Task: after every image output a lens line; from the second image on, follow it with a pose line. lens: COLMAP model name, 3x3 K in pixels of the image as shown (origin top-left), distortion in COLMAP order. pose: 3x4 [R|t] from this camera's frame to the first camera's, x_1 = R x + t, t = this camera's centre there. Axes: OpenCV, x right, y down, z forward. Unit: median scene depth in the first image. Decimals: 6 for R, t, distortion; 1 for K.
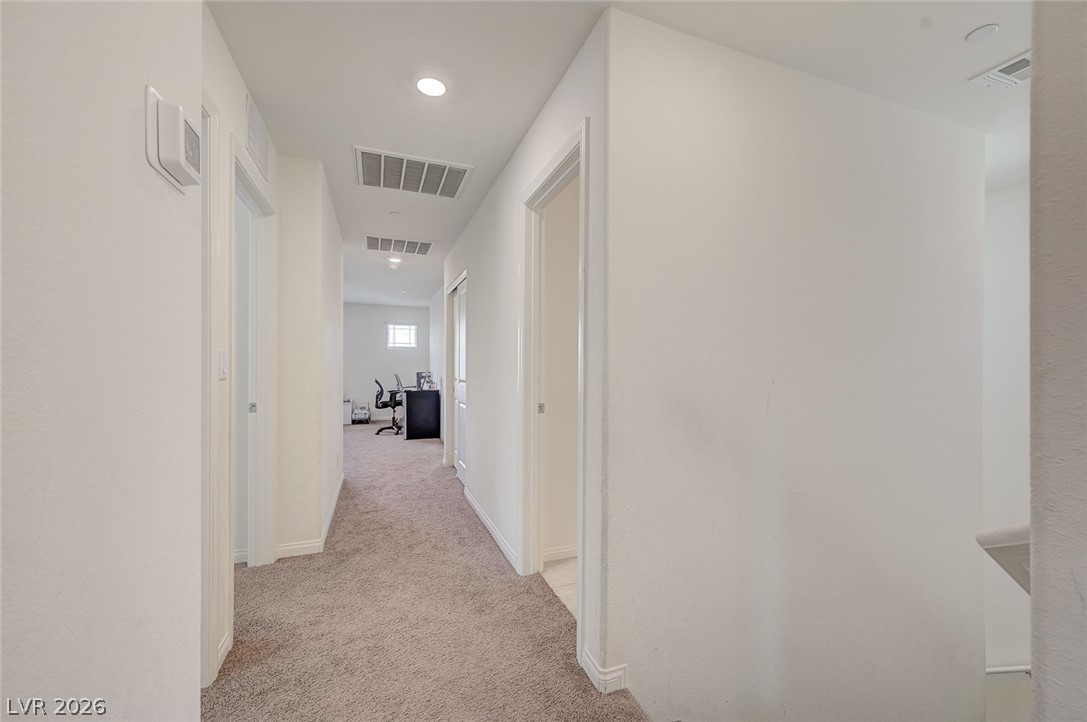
lens RADIAL K [[431.6, 0, 536.3], [0, 431.6, 369.1], [0, 0, 1]] dist [-0.000442, 0.000895]
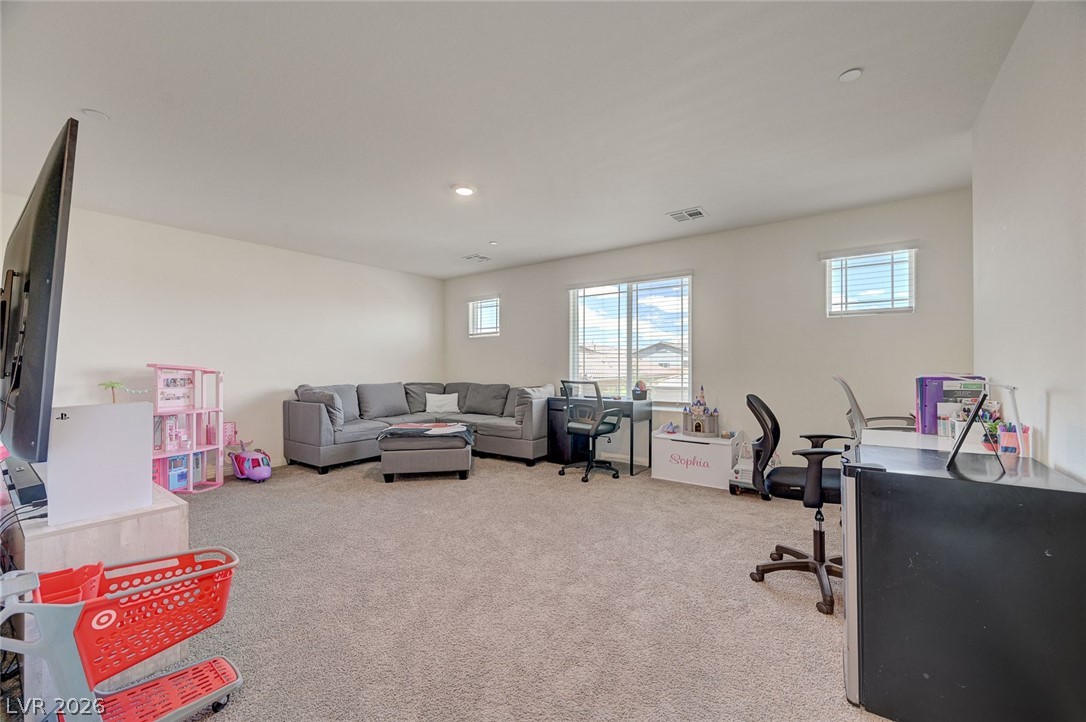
lens RADIAL K [[431.2, 0, 543.2], [0, 431.2, 363.4], [0, 0, 1]] dist [-0.000442, 0.000895]
pose [[0.557481, -0.012280, -0.830099, -0.219892], [0.000462, 0.999895, -0.014481, 0.002952], [0.830190, 0.007689, 0.557428, 0.781645]]
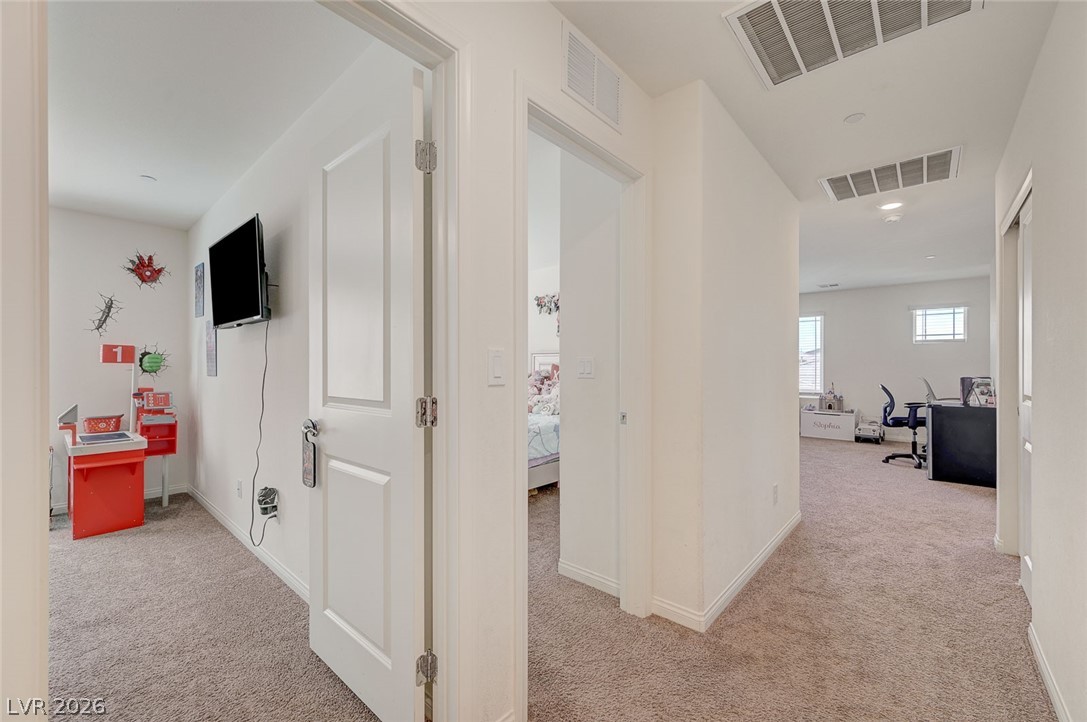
lens RADIAL K [[431.6, 0, 546.9], [0, 431.6, 367.2], [0, 0, 1]] dist [-0.000442, 0.000895]
pose [[0.473549, -0.004613, -0.880756, 0.001442], [-0.003394, 0.999969, -0.007062, -0.000969], [0.880761, 0.006333, 0.473518, 0.171716]]
